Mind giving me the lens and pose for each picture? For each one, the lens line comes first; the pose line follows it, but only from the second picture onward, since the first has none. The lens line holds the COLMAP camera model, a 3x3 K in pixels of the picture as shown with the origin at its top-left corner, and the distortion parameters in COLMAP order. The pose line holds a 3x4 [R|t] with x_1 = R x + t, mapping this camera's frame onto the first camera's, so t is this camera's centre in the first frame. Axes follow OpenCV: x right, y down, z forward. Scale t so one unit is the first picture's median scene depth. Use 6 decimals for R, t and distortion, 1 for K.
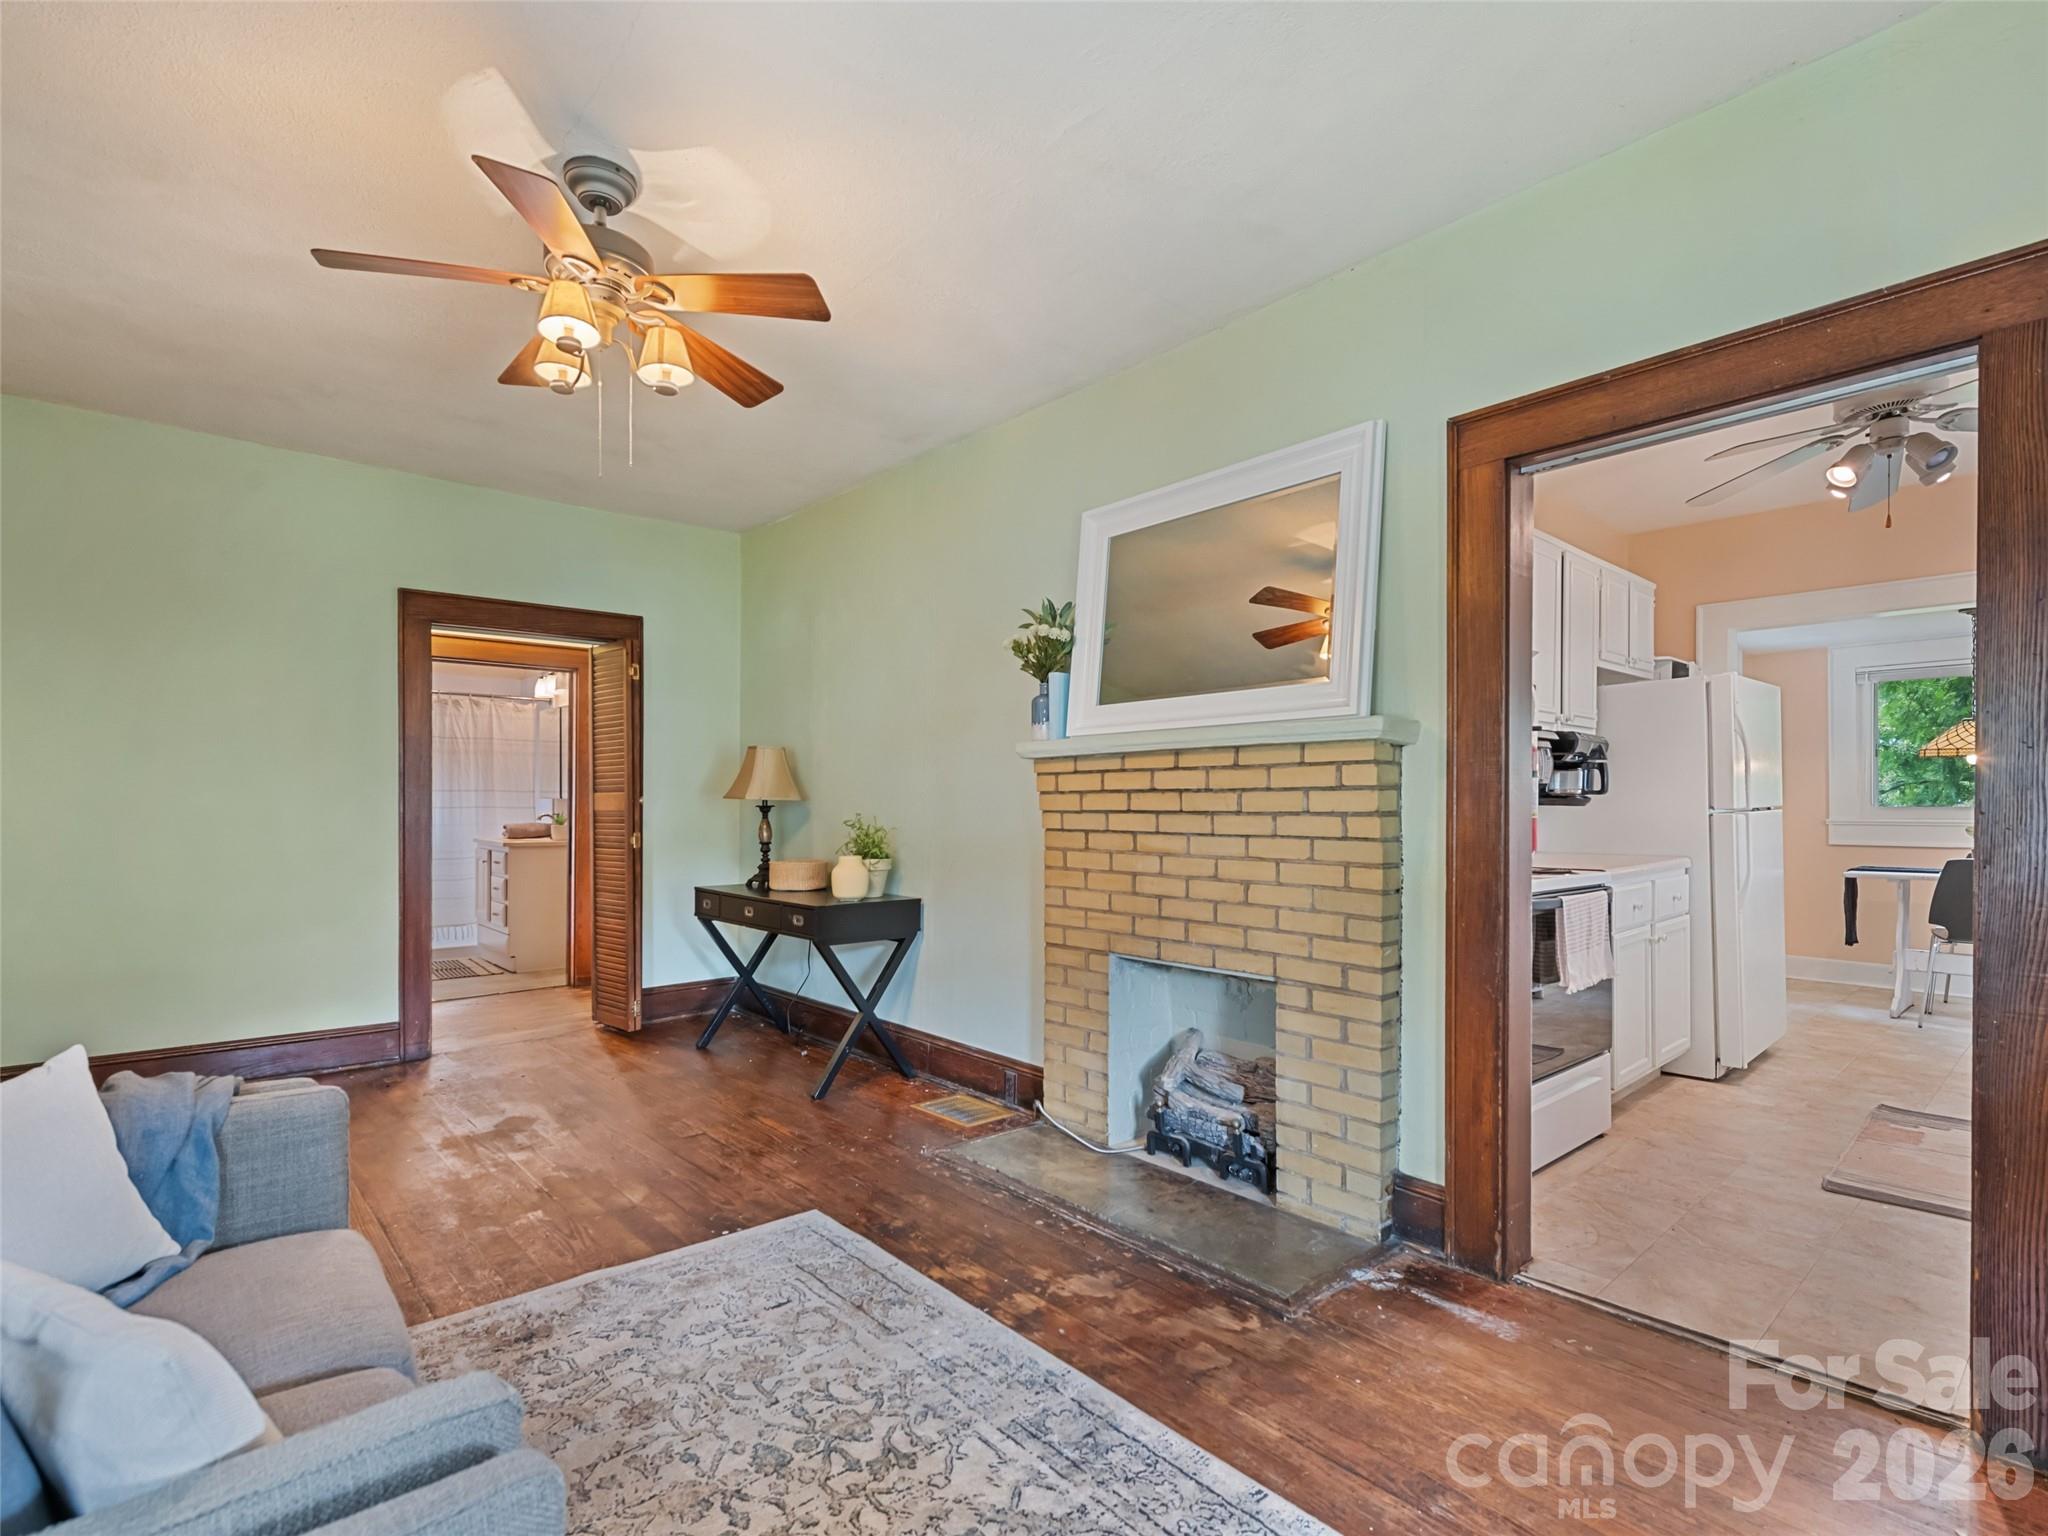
lens RADIAL K [[987.5, 0, 1008.9], [0, 987.5, 814.2], [0, 0, 1]] dist [0.001530, 0.000079]
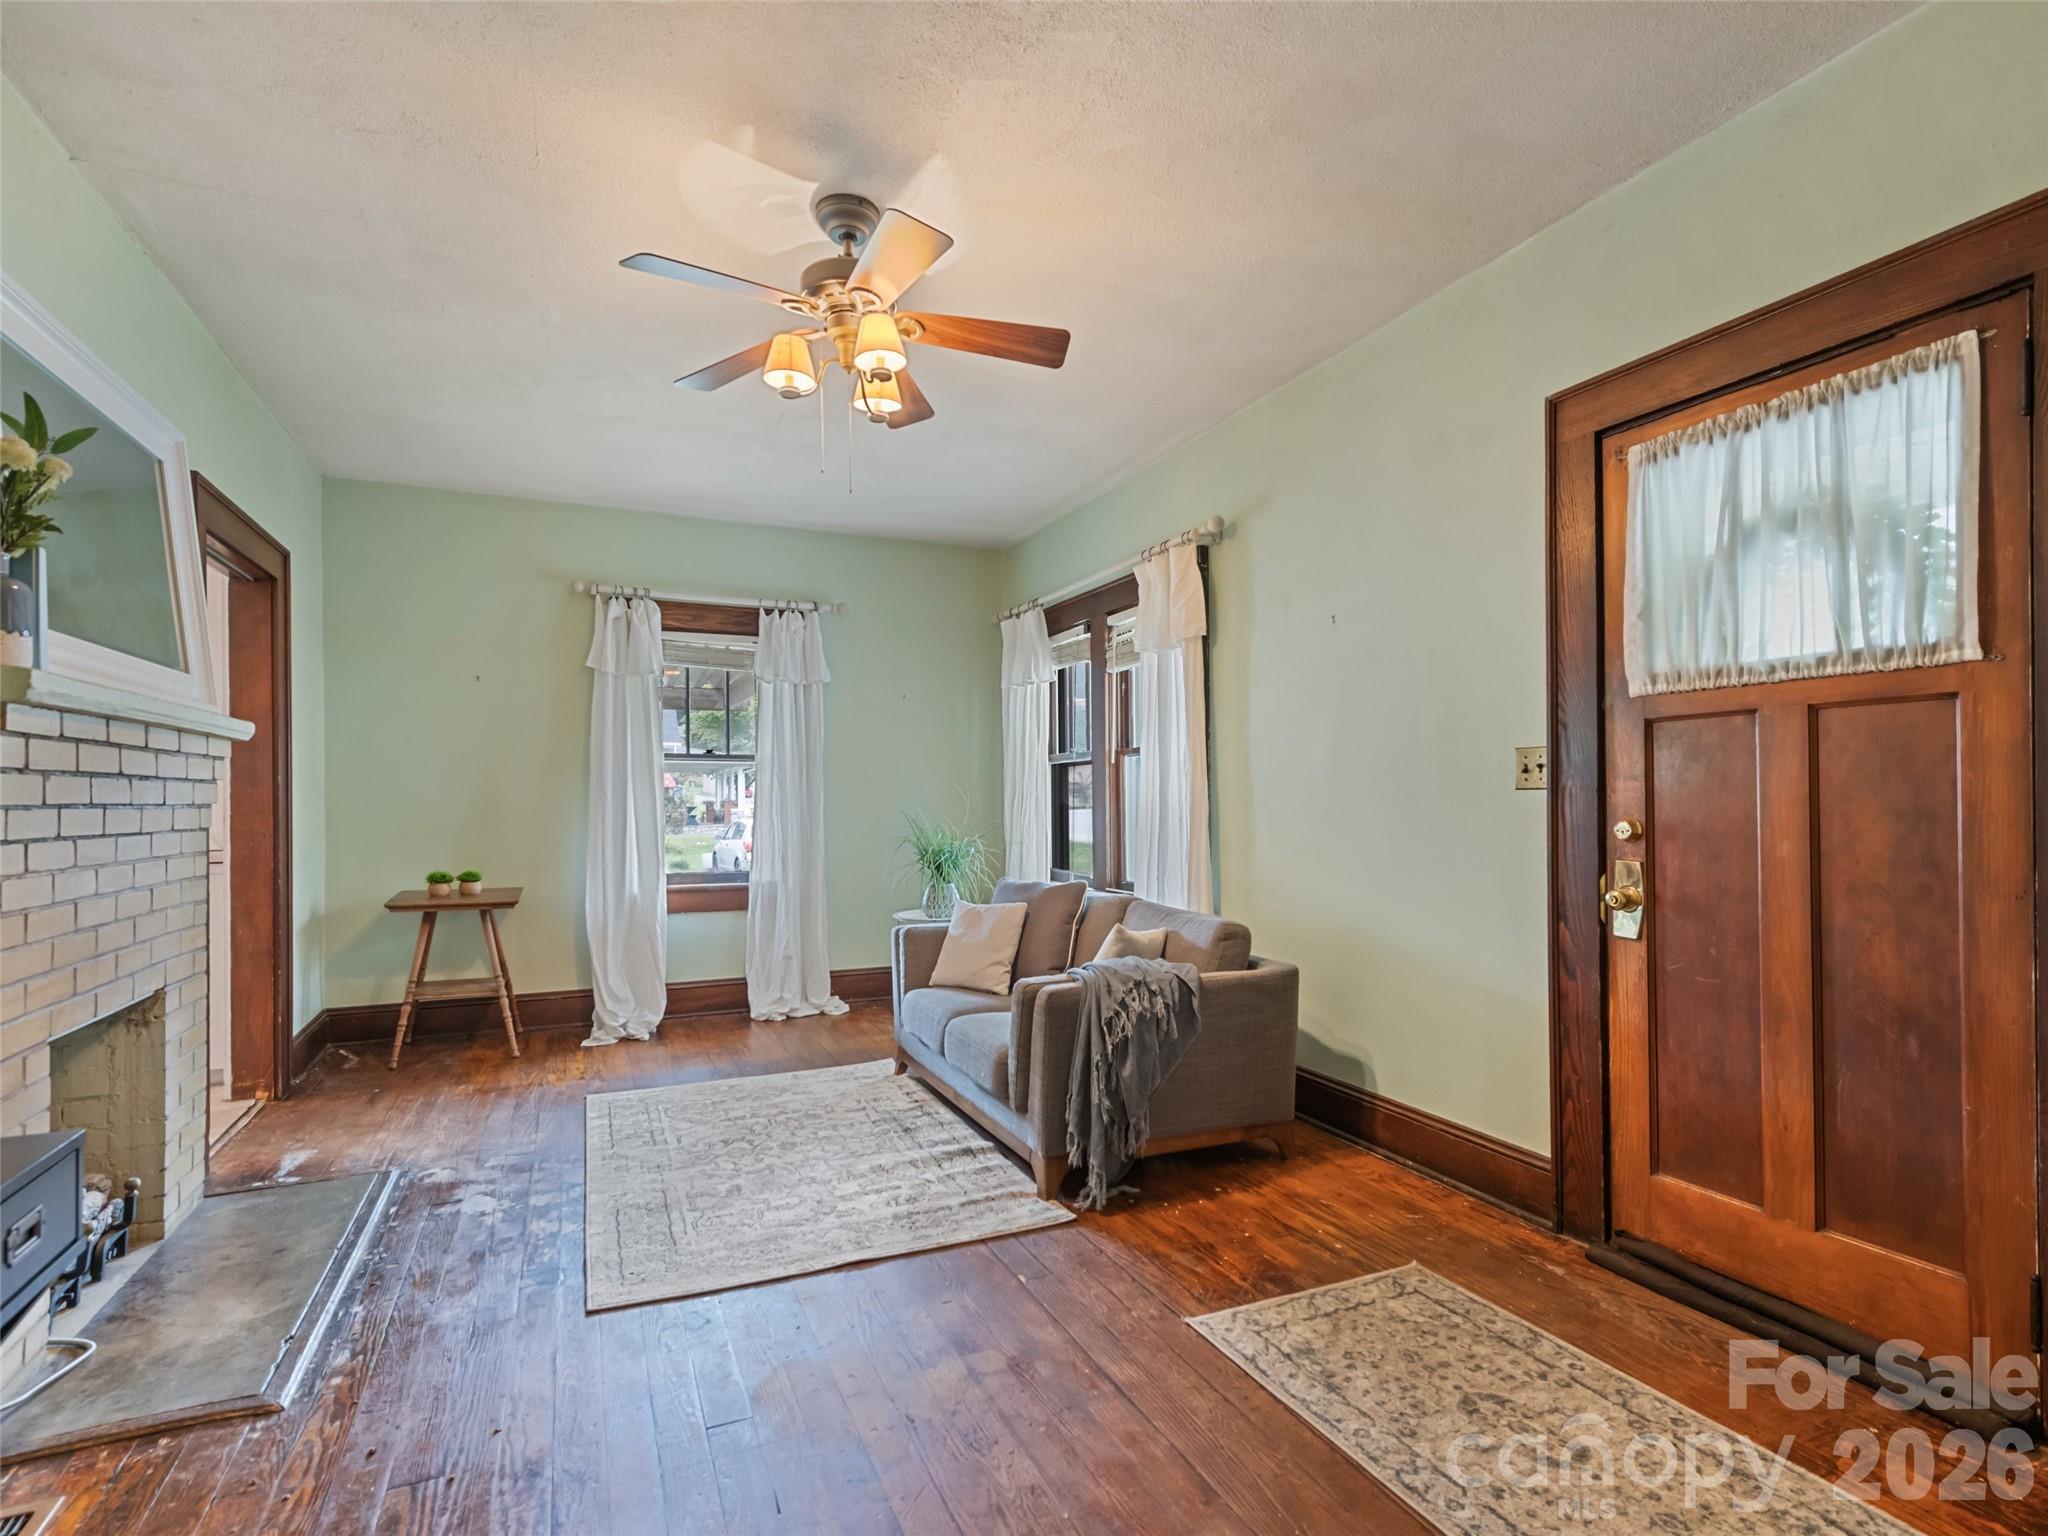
lens RADIAL K [[1022.5, 0, 1024.8], [0, 1022.5, 806.4], [0, 0, 1]] dist [0.018086, -0.010254]
pose [[-0.954332, -0.001508, 0.298746, -0.890180], [0.001787, 0.999941, 0.010756, -0.010791], [-0.298744, 0.010799, -0.954272, 1.929045]]
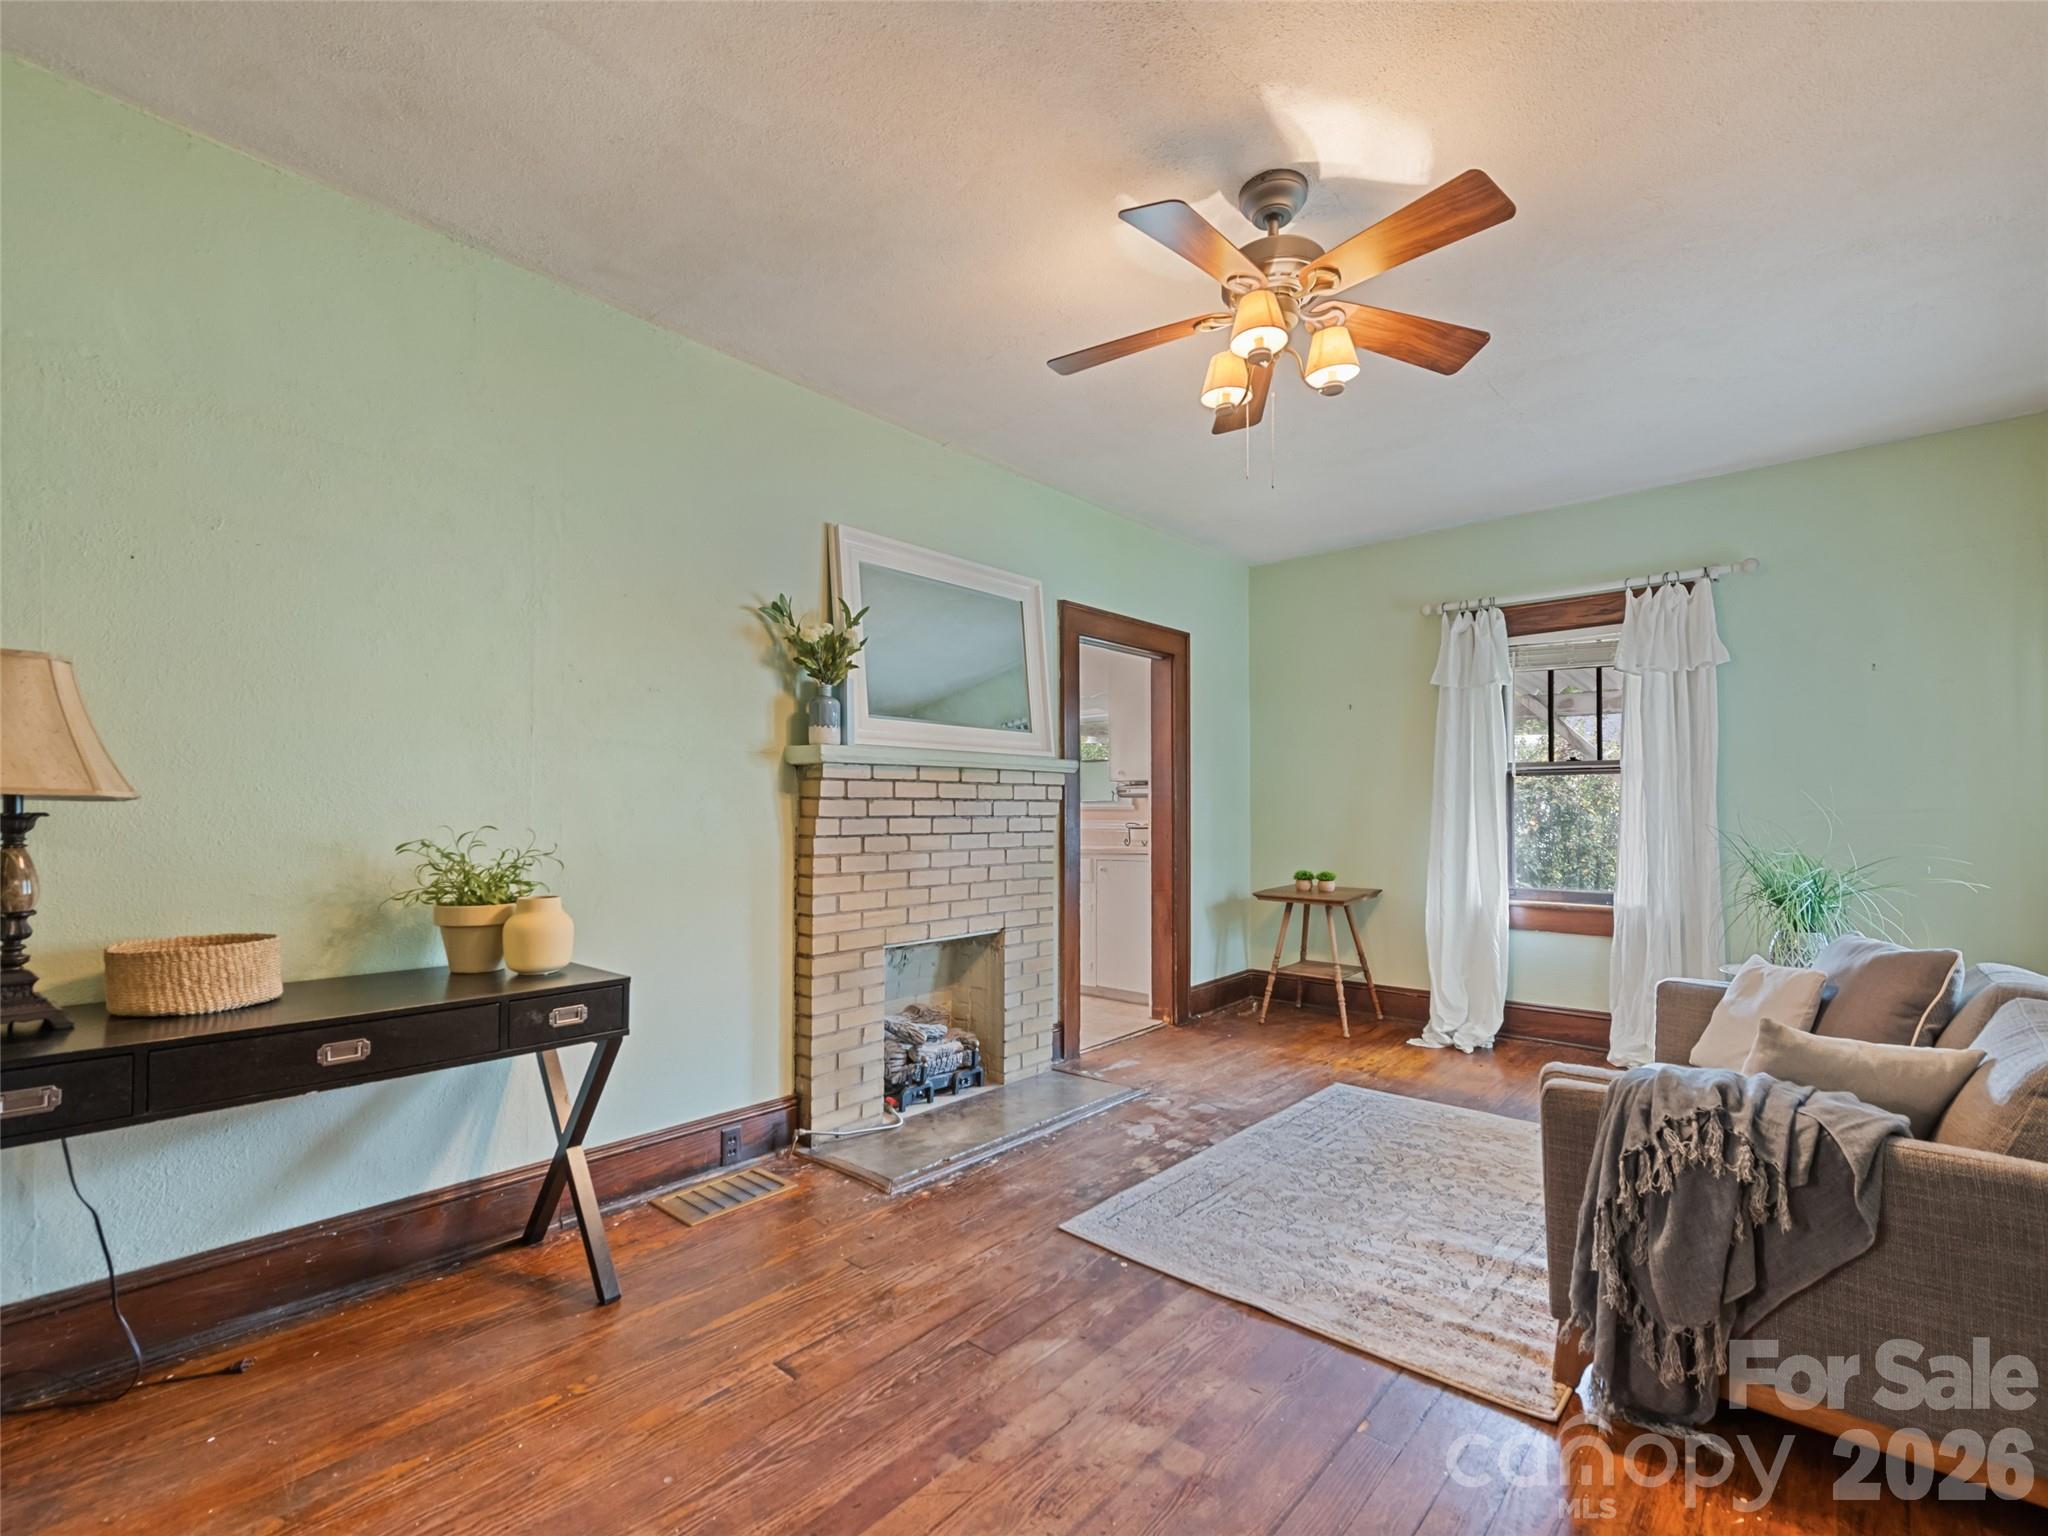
lens RADIAL K [[923.2, 0, 1025.4], [0, 923.2, 809.2], [0, 0, 1]] dist [0.020215, -0.000187]
pose [[-0.127055, -0.000916, 0.991895, -1.268290], [0.005851, 0.999981, 0.001673, -0.016207], [-0.991878, 0.006016, -0.127047, 1.321412]]
